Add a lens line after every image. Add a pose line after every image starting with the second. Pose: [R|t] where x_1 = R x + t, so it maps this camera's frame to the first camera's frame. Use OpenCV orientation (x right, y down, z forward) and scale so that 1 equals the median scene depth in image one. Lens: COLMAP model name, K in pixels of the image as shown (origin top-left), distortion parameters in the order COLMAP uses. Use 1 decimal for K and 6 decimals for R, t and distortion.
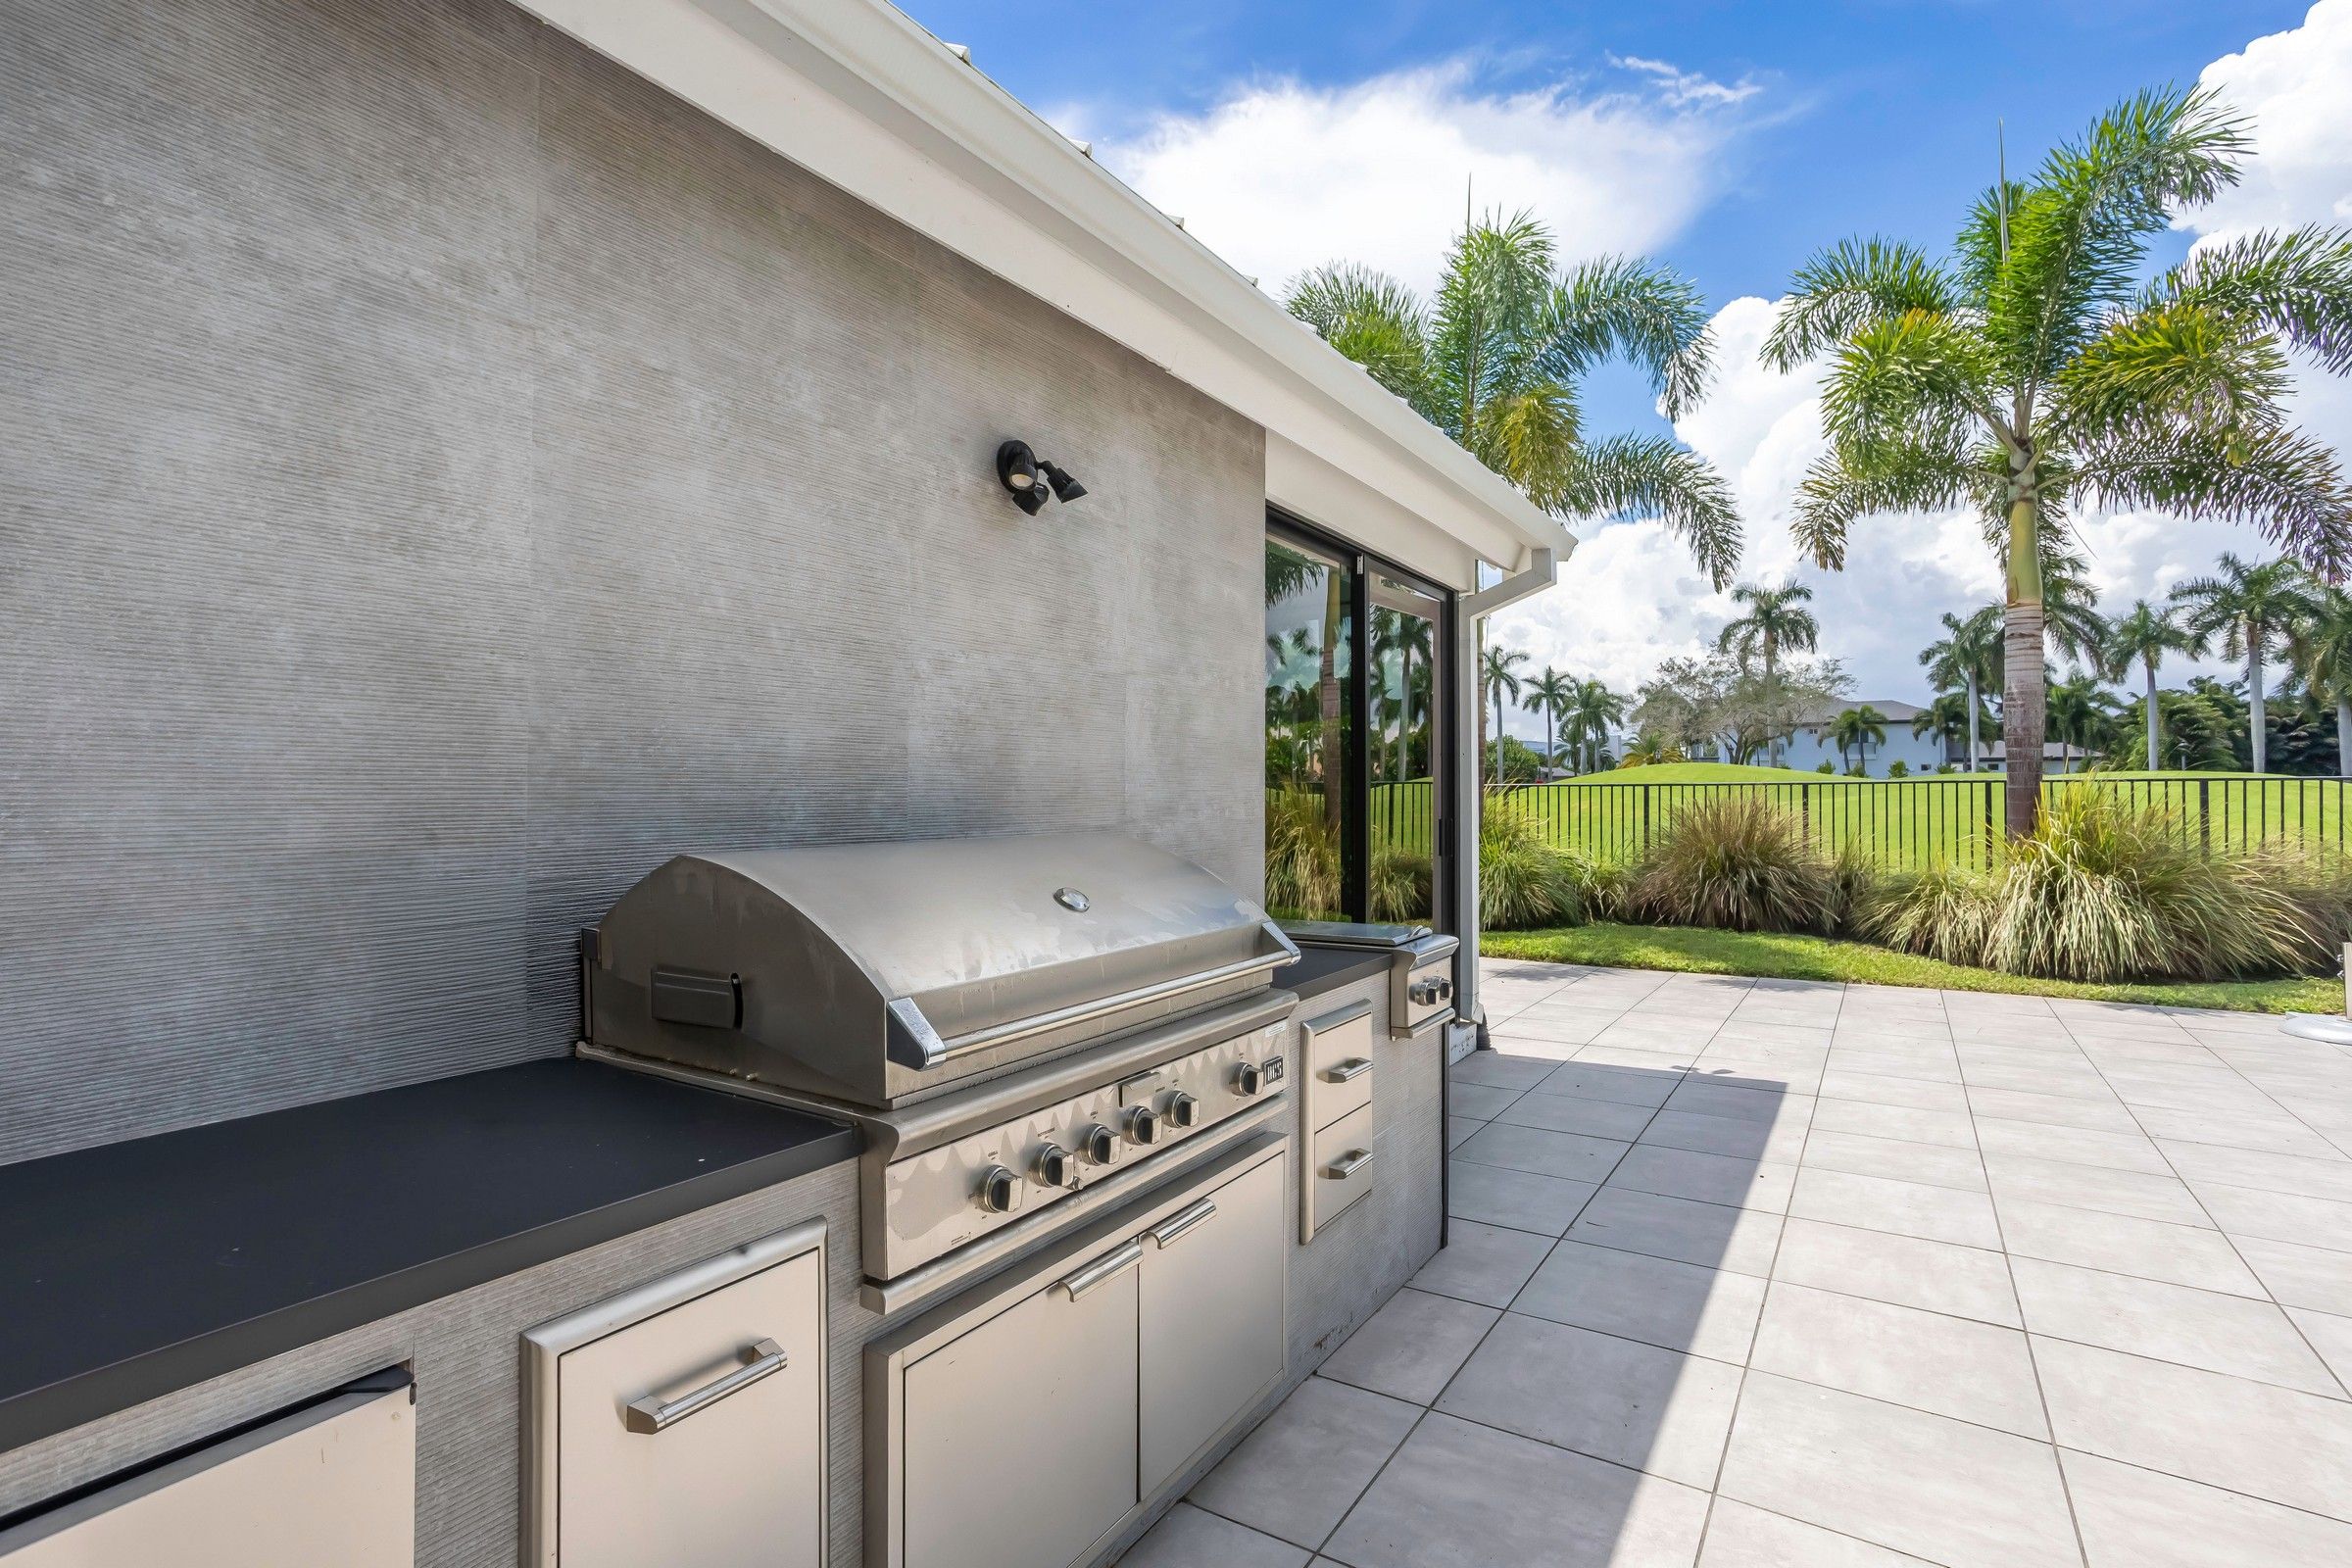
lens RADIAL K [[1134.1, 0, 1178.8], [0, 1134.1, 768.6], [0, 0, 1]] dist [-0.056945, 0.035460]
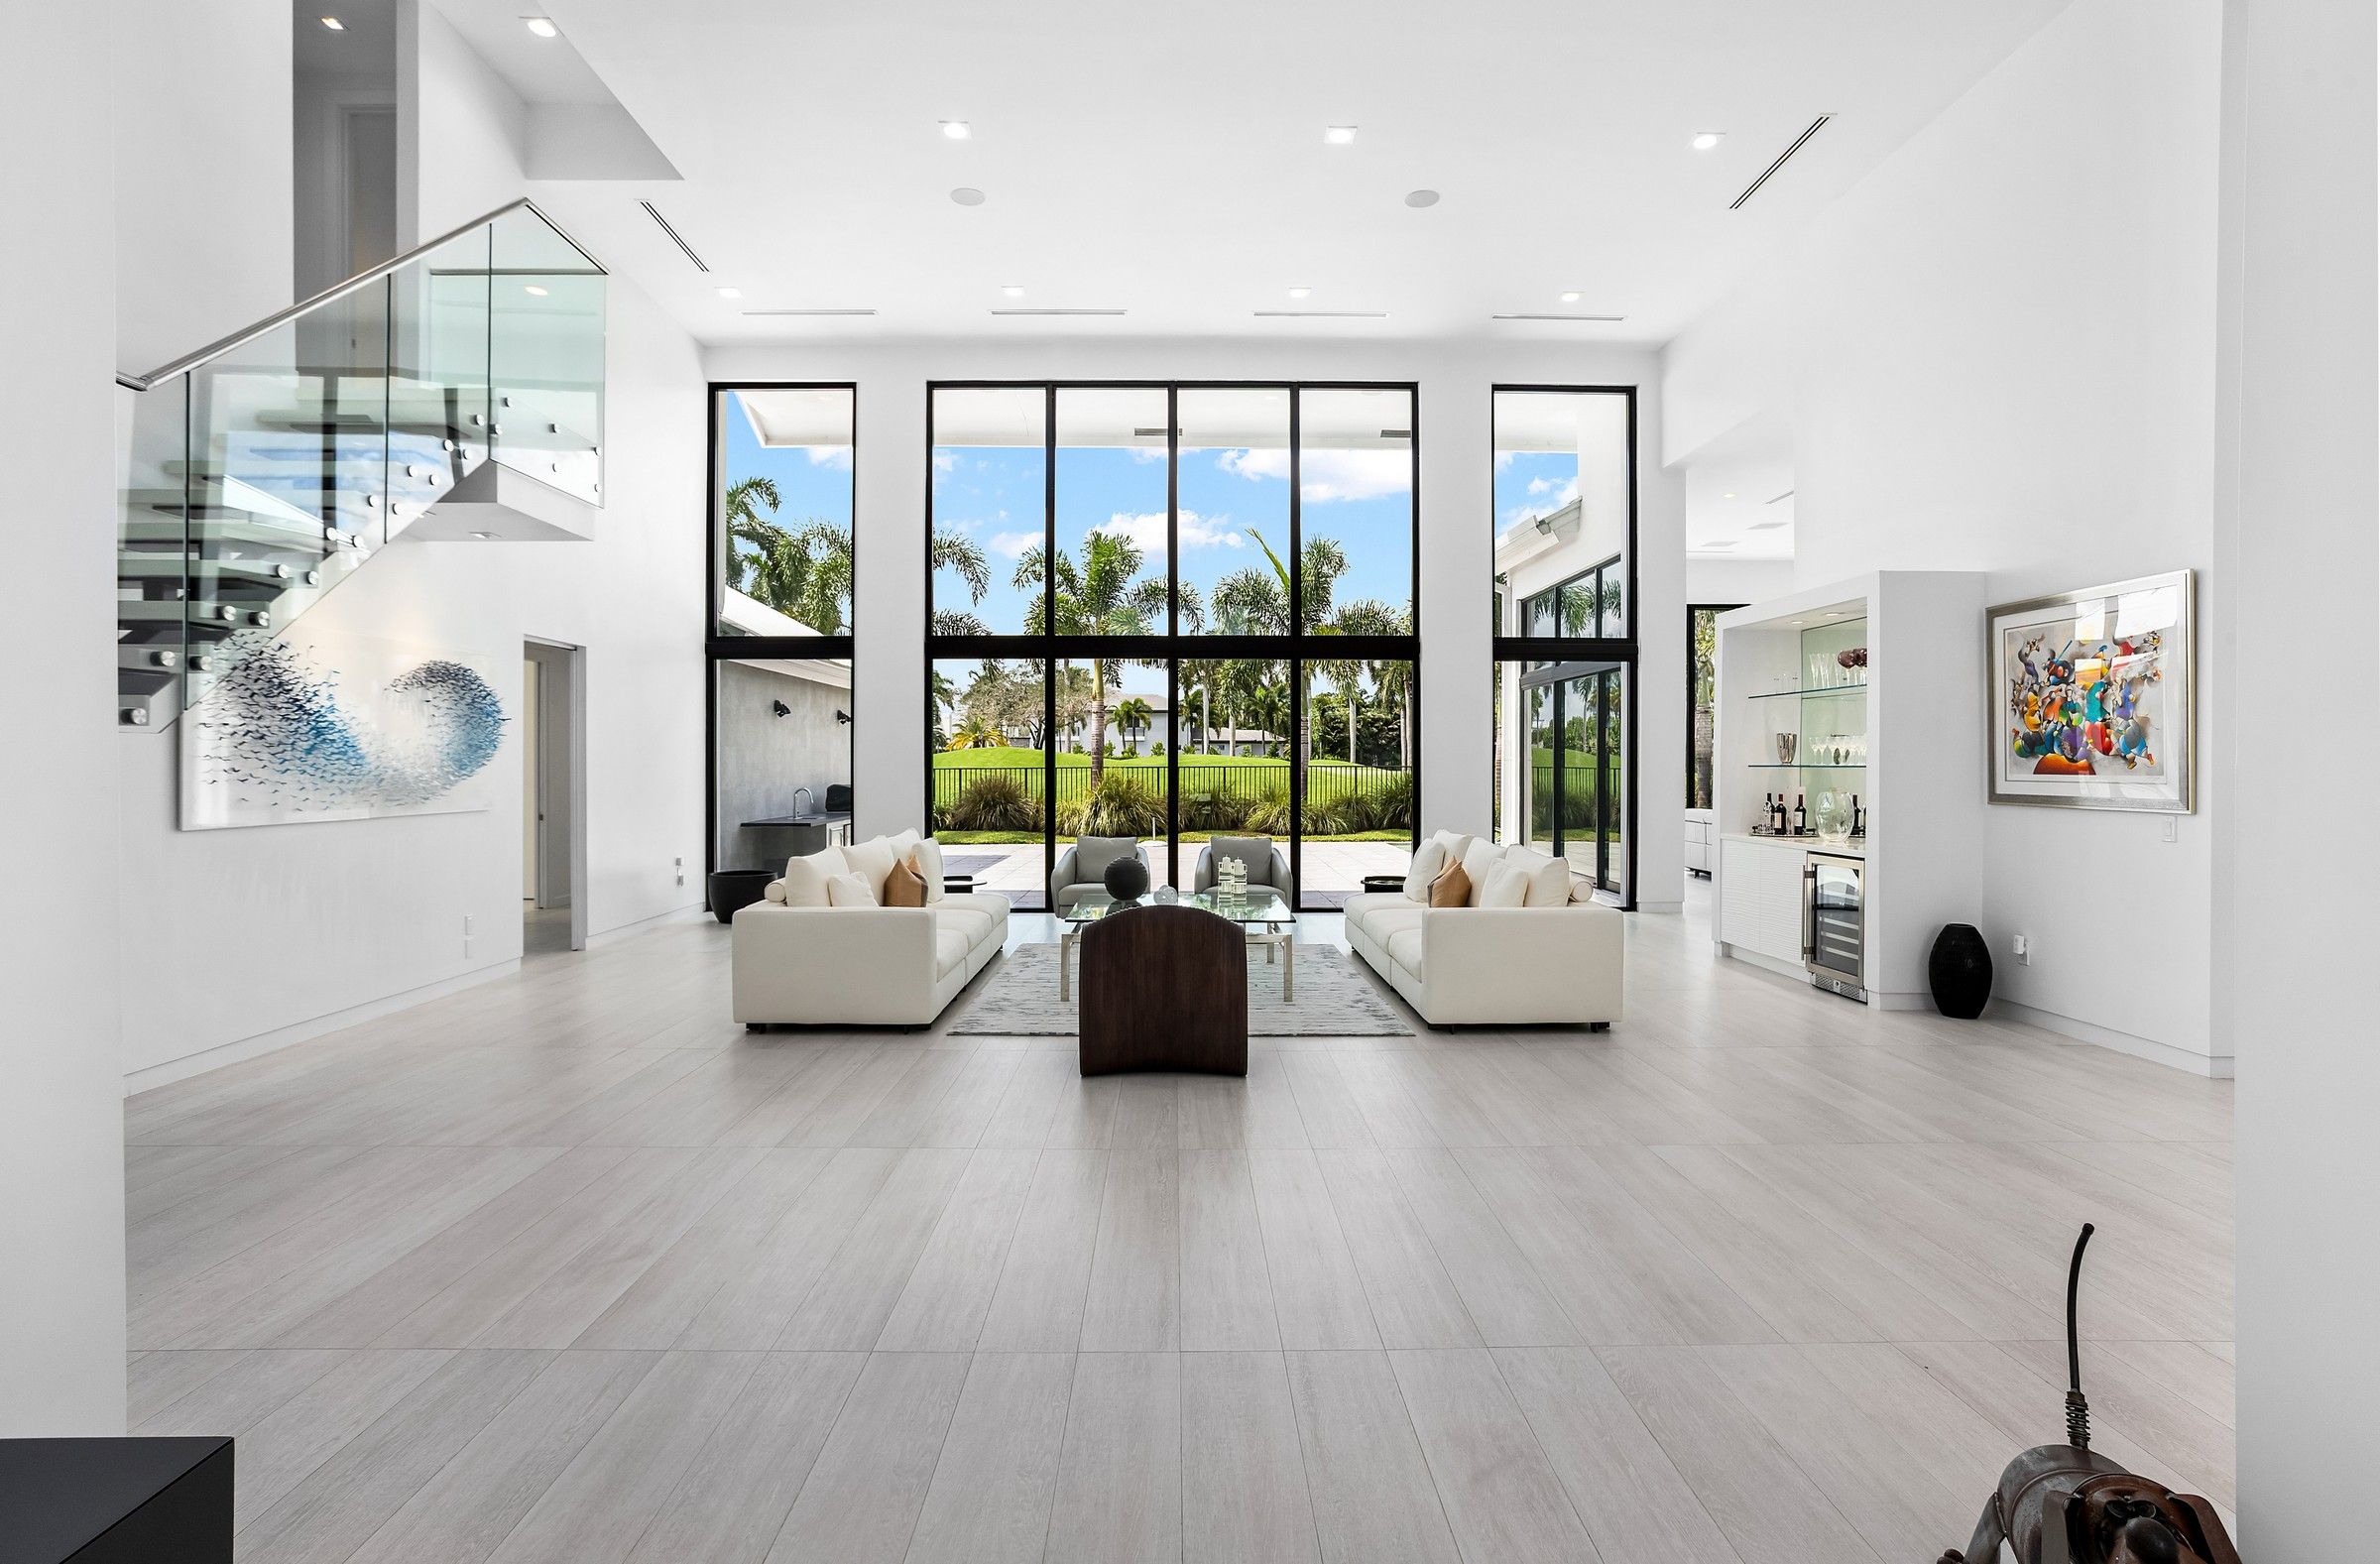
lens RADIAL K [[1164.0, 0, 1168.8], [0, 1164.0, 766.7], [0, 0, 1]] dist [-0.015358, 0.000065]
pose [[0.848907, -0.000814, 0.528542, -0.060711], [-0.011614, 0.999729, 0.020194, -0.005543], [-0.528415, -0.023281, 0.848667, -0.162286]]
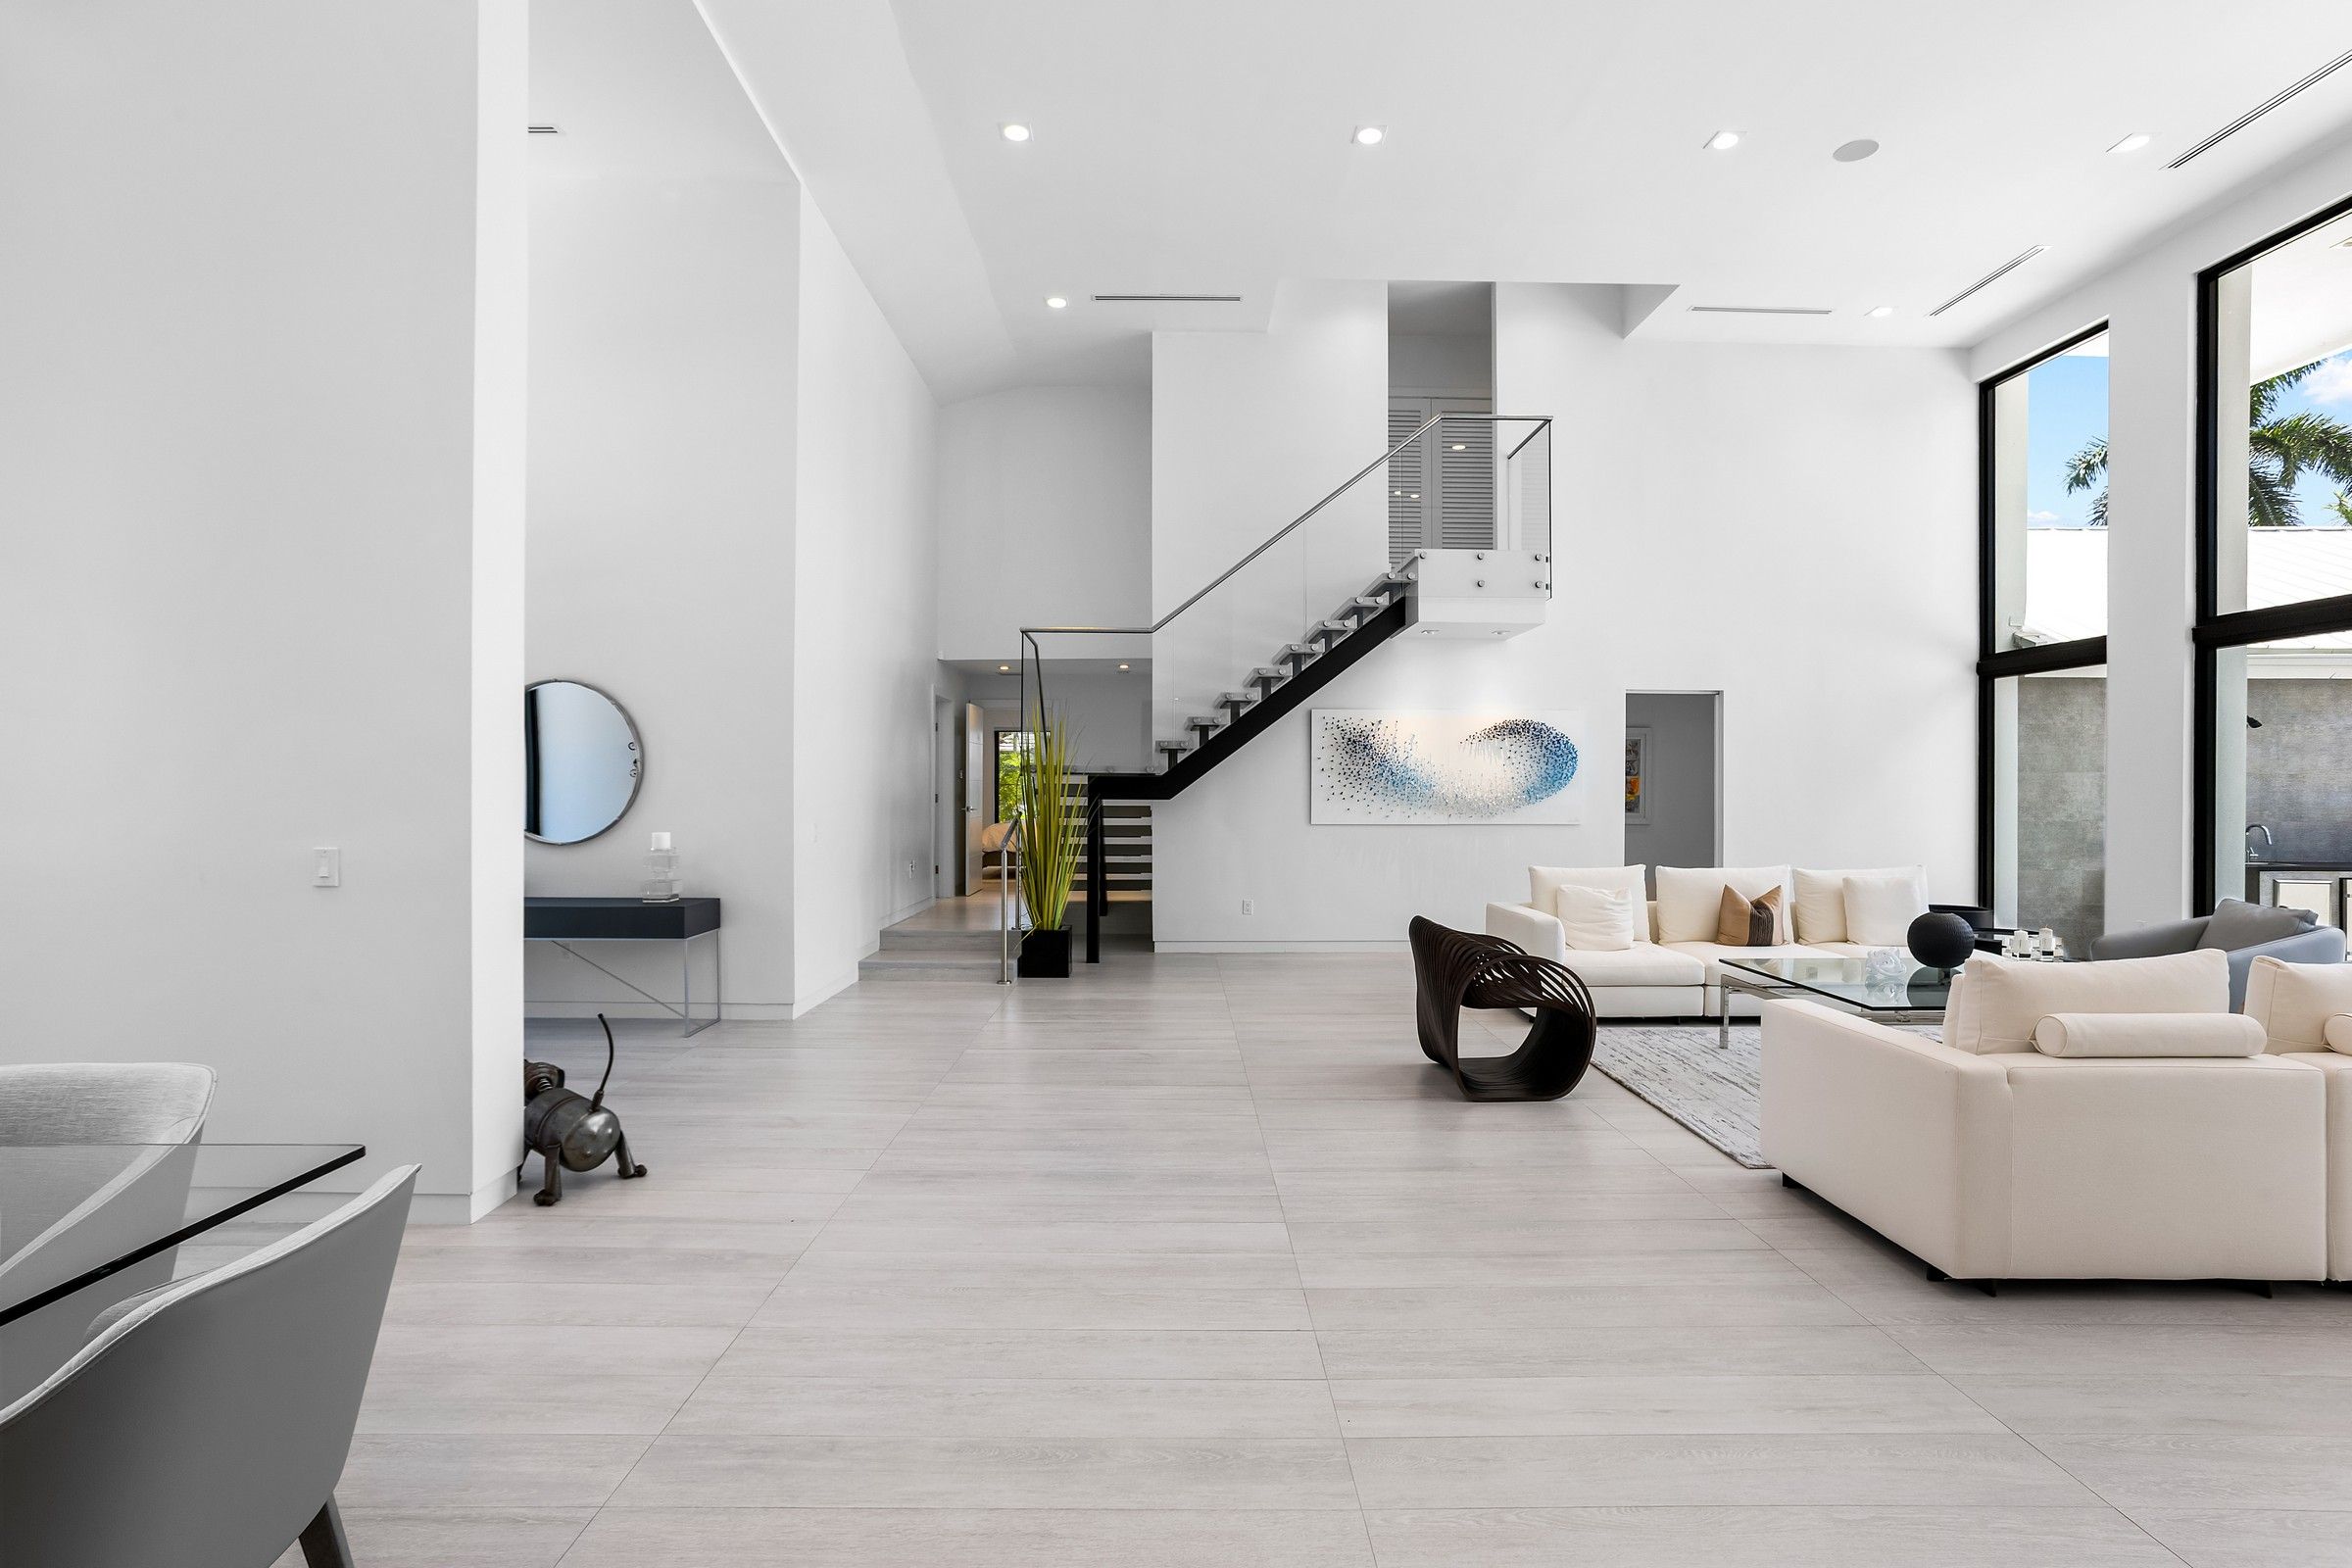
lens RADIAL K [[1121.4, 0, 1176.0], [0, 1121.4, 784.0], [0, 0, 1]] dist [-0.056389, 0.033403]
pose [[0.533320, -0.002976, -0.845908, 0.017961], [0.013588, 0.999895, 0.005049, -0.005218], [0.845805, -0.014187, 0.533304, -0.156531]]
